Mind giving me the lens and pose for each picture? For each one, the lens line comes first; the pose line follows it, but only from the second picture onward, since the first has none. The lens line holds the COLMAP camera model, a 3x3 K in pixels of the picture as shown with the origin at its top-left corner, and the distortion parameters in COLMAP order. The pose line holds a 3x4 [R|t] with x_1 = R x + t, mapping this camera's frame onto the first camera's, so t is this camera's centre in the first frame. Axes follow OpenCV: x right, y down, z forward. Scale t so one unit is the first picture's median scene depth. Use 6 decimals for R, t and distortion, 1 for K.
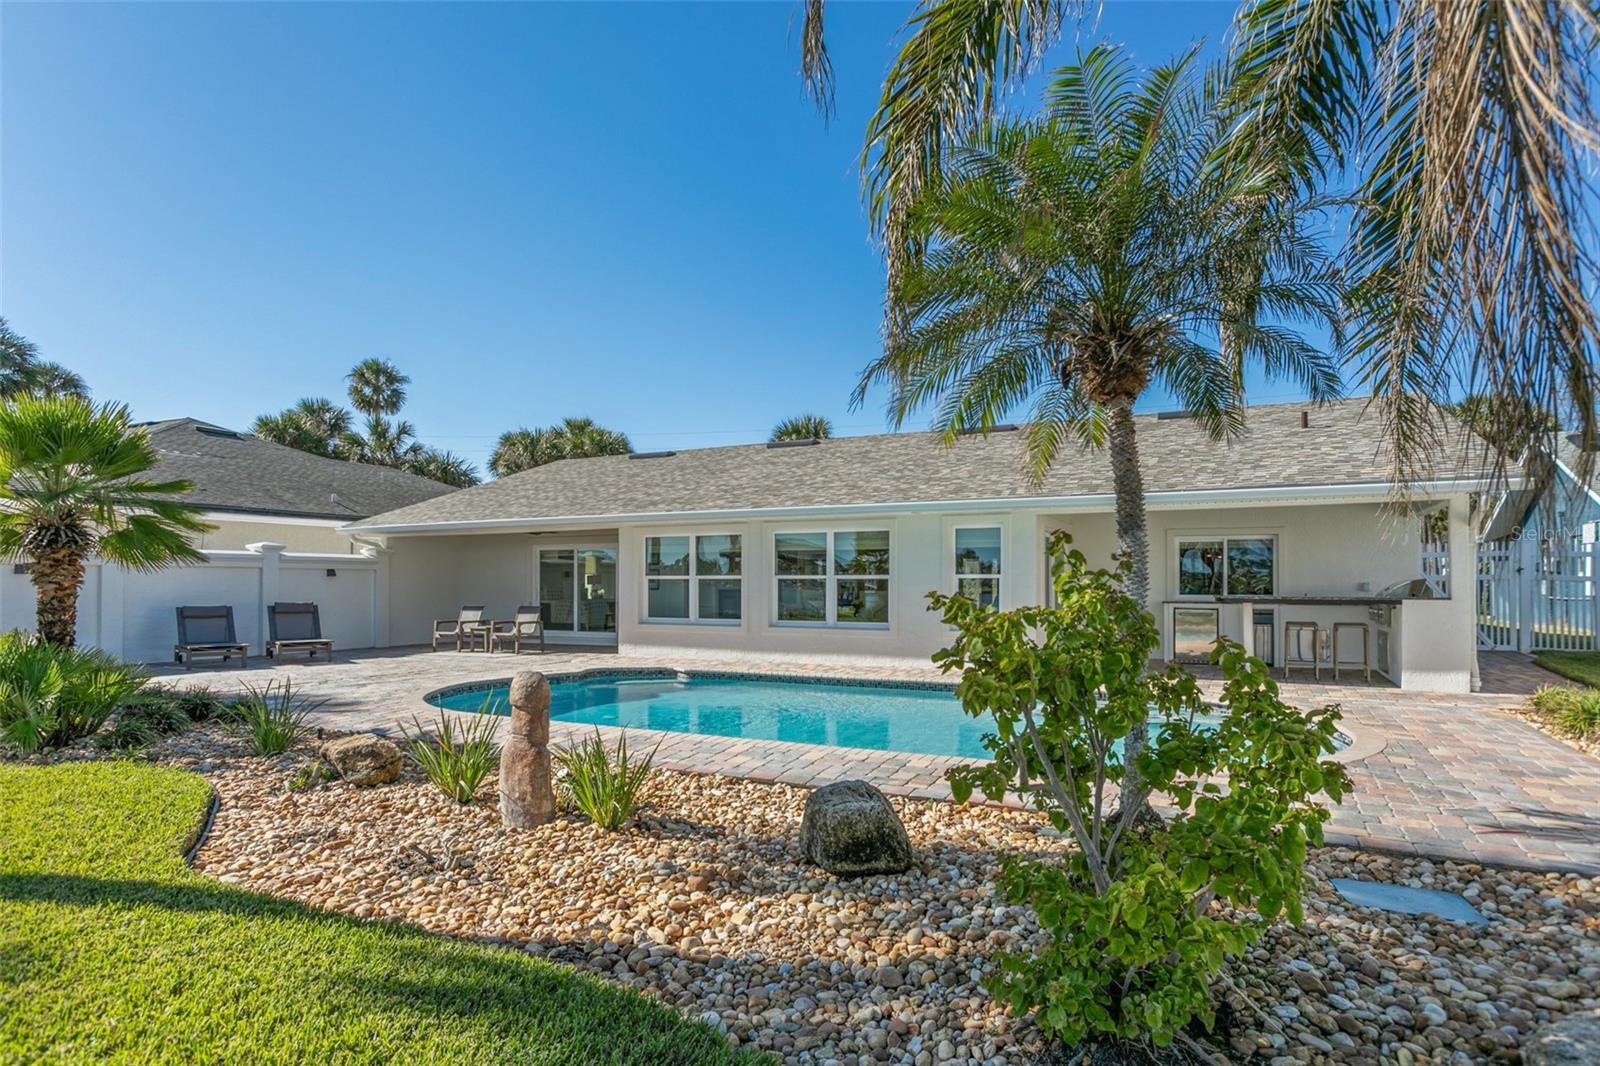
lens RADIAL K [[912.7, 0, 805.7], [0, 912.7, 577.8], [0, 0, 1]] dist [0.007961, 0.002862]
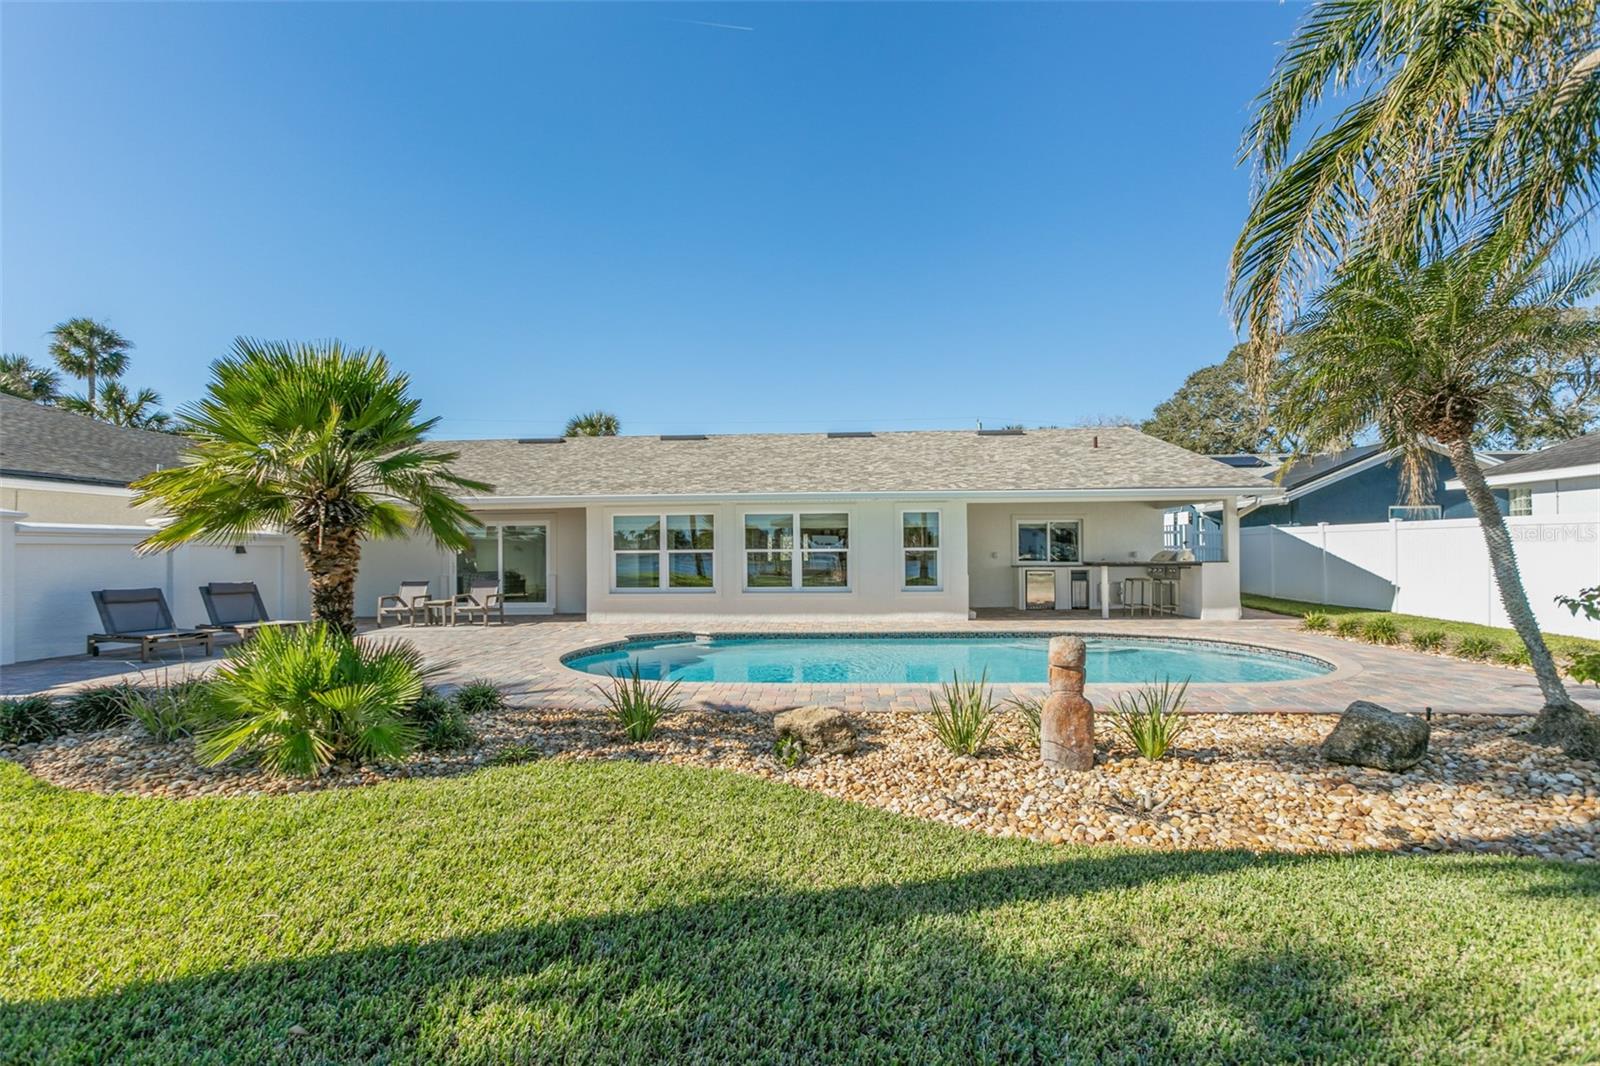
lens RADIAL K [[732.1, 0, 795.5], [0, 732.1, 531.8], [0, 0, 1]] dist [-0.003758, 0.003819]
pose [[0.914582, 0.002367, 0.404393, -0.342512], [0.006673, 0.999758, -0.020944, -0.004868], [-0.404344, 0.021853, 0.914346, 0.095441]]
